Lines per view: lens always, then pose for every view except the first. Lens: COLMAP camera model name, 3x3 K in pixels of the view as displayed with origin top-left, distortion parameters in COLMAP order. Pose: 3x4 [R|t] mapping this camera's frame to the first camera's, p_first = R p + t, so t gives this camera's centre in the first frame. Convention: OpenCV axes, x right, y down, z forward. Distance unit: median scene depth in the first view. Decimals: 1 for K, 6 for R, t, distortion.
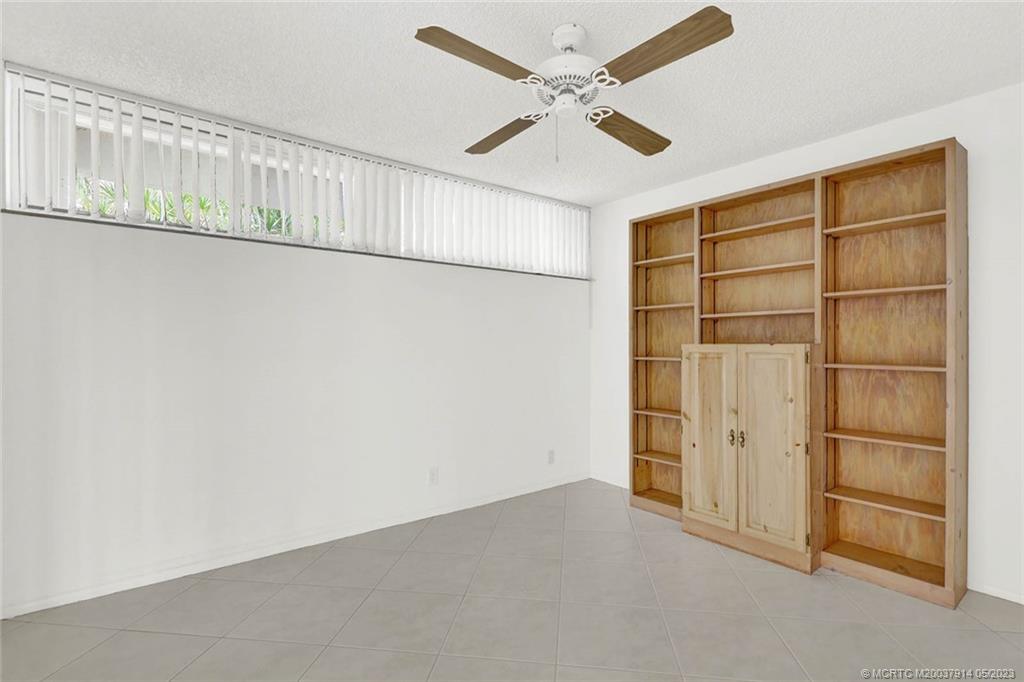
lens RADIAL K [[486.0, 0, 523.2], [0, 486.0, 346.2], [0, 0, 1]] dist [-0.000438, -0.000069]
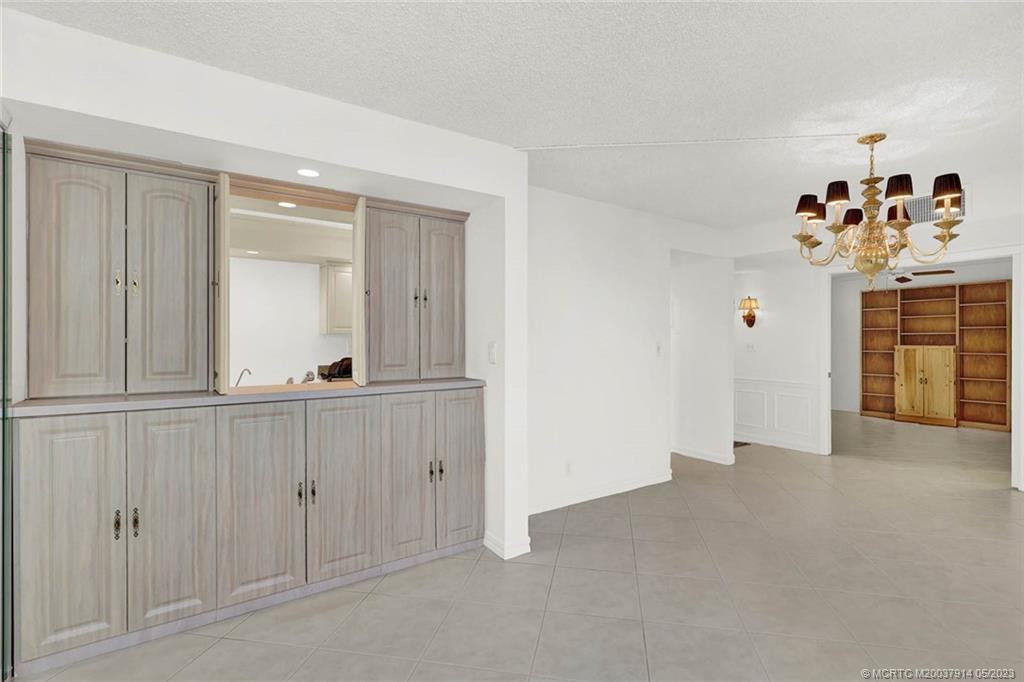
lens RADIAL K [[492.7, 0, 535.7], [0, 492.7, 341.7], [0, 0, 1]] dist [0.003455, 0.001003]
pose [[0.999215, -0.003013, -0.039489, -1.589480], [0.002924, 0.999993, -0.002312, -0.026286], [0.039496, 0.002194, 0.999217, -1.801156]]
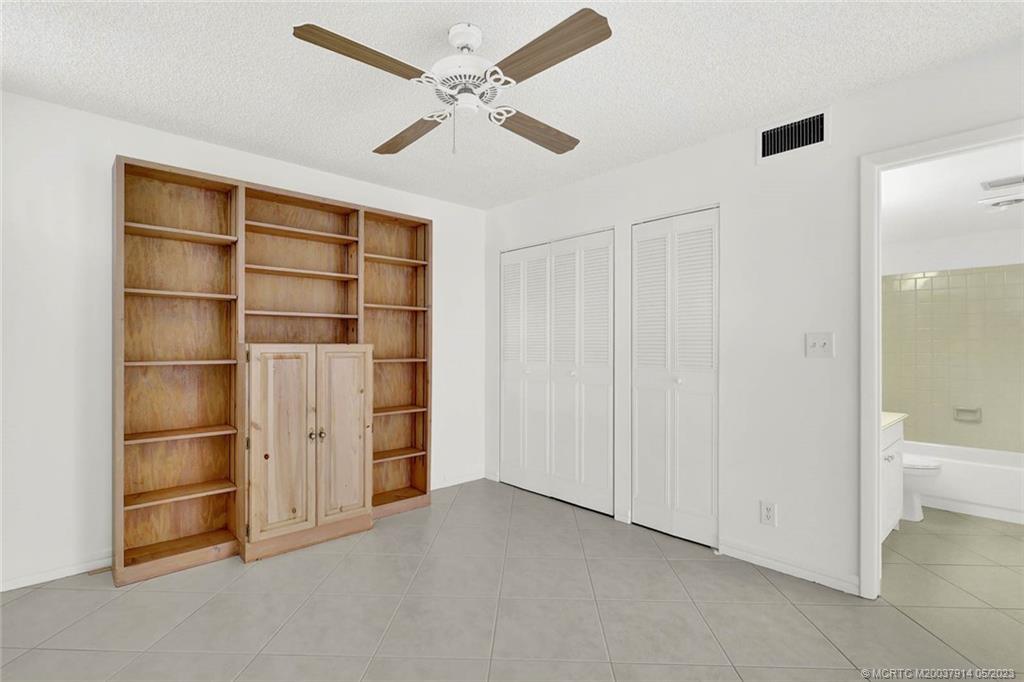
lens RADIAL K [[483.0, 0, 501.2], [0, 483.0, 342.4], [0, 0, 1]] dist [-0.003579, -0.000242]
pose [[-0.058634, 0.003781, 0.998272, -0.614893], [0.000357, 0.999993, -0.003767, -0.003681], [-0.998279, 0.000135, -0.058635, 0.679675]]
